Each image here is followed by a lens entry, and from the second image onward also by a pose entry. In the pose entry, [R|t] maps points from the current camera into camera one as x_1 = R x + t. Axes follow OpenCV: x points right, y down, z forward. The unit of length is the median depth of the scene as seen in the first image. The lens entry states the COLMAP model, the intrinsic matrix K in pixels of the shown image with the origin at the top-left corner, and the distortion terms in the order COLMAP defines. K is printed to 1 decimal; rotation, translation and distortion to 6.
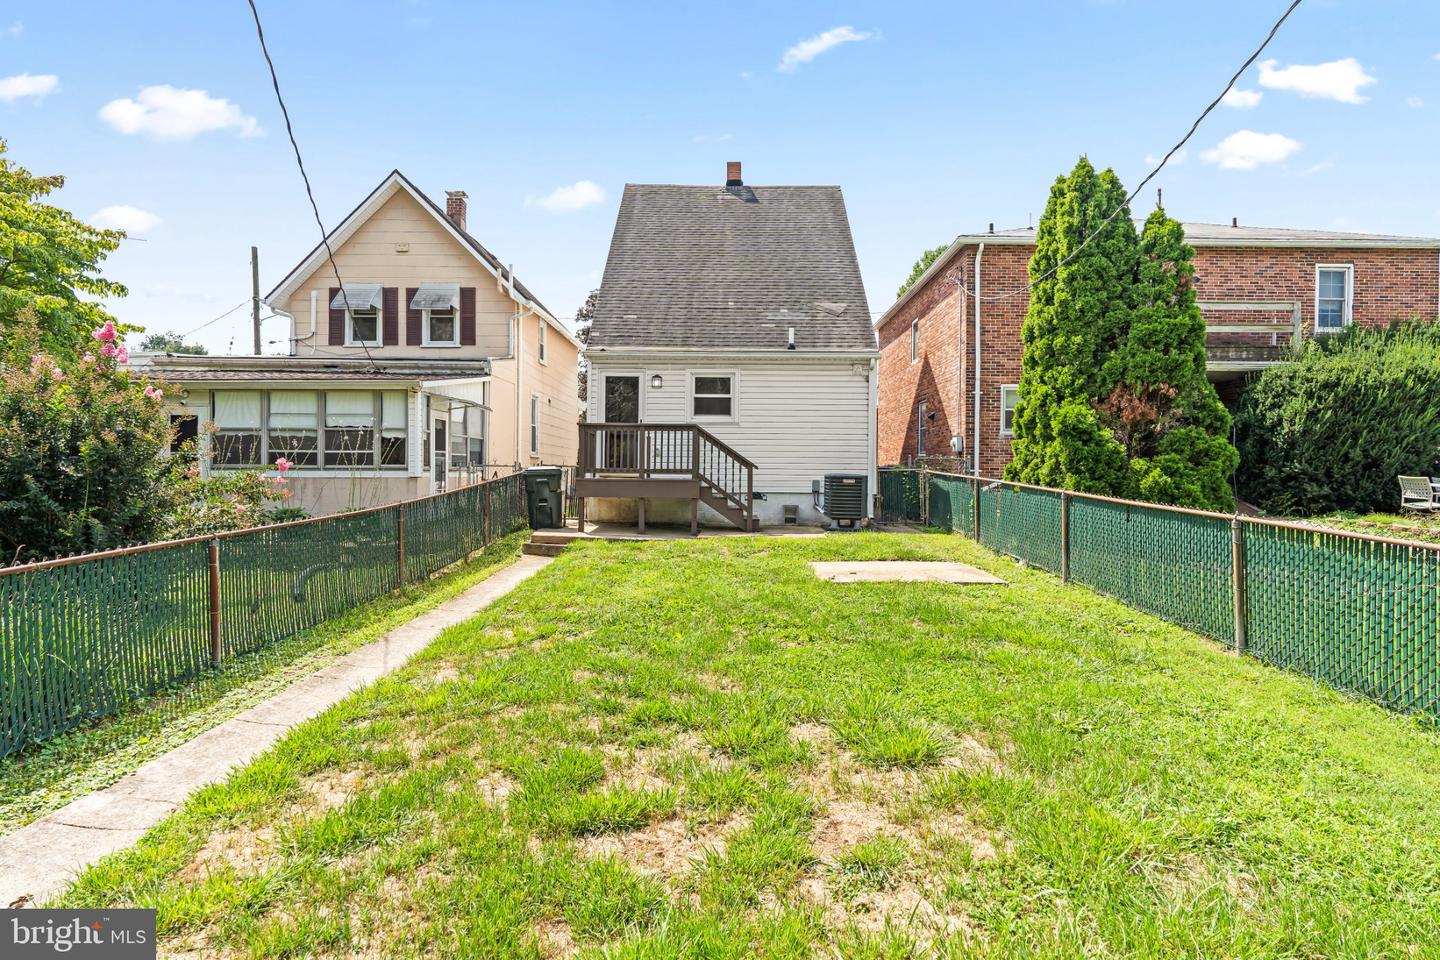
lens RADIAL K [[754.7, 0, 714.1], [0, 754.7, 499.3], [0, 0, 1]] dist [-0.003307, 0.001472]
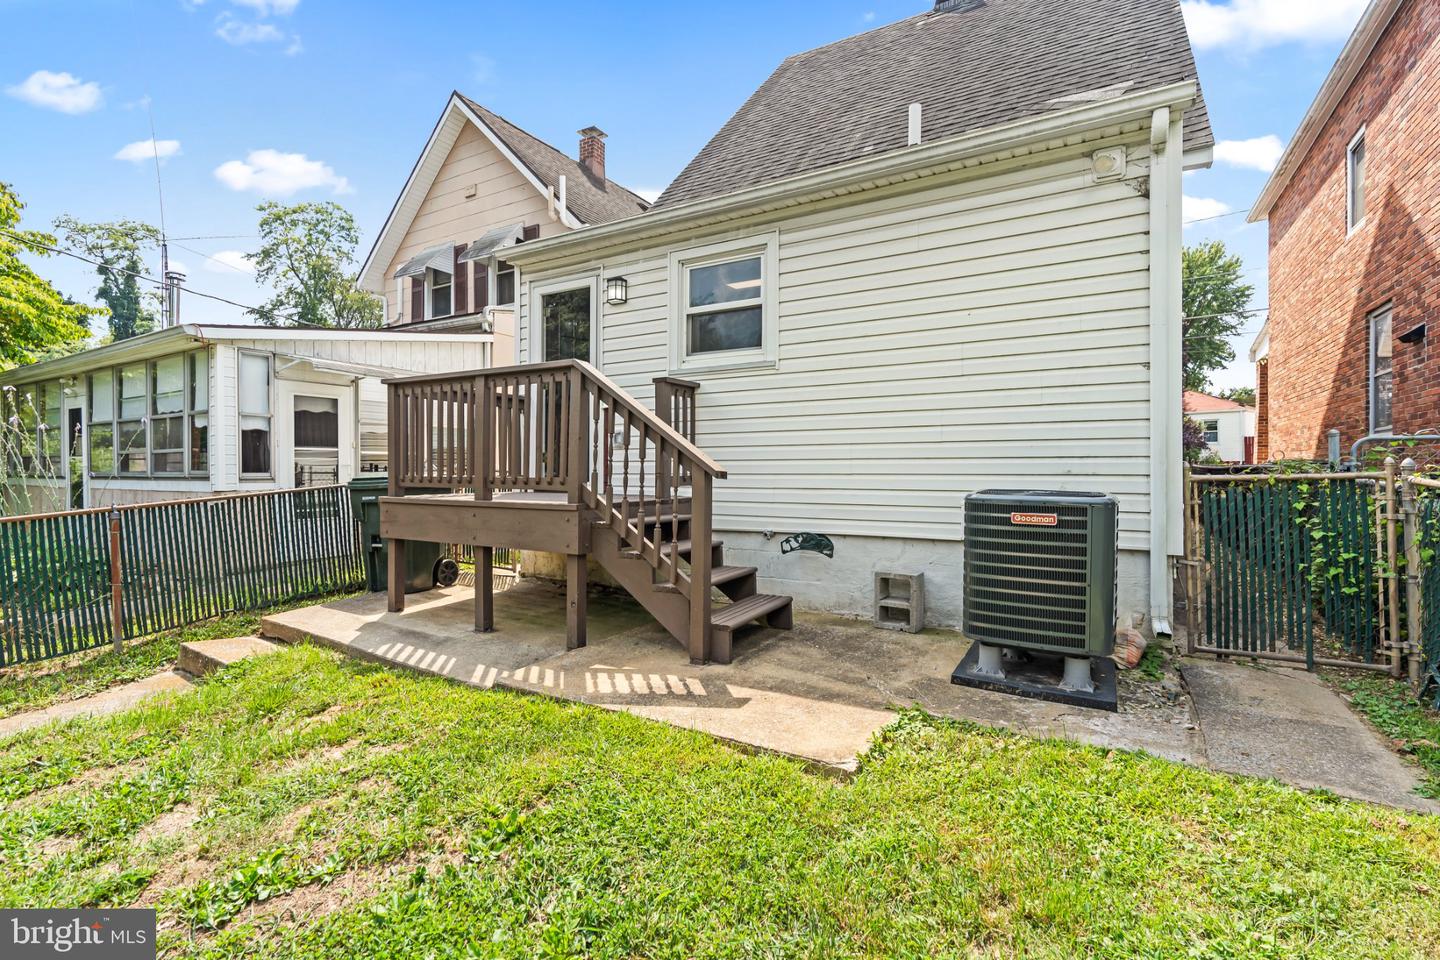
lens RADIAL K [[656.1, 0, 718.7], [0, 656.1, 479.7], [0, 0, 1]] dist [-0.005172, 0.001201]
pose [[0.868306, 0.000852, -0.496028, 0.182473], [-0.011581, 0.999761, -0.018555, -0.030286], [0.495893, 0.021856, 0.868108, 0.672589]]
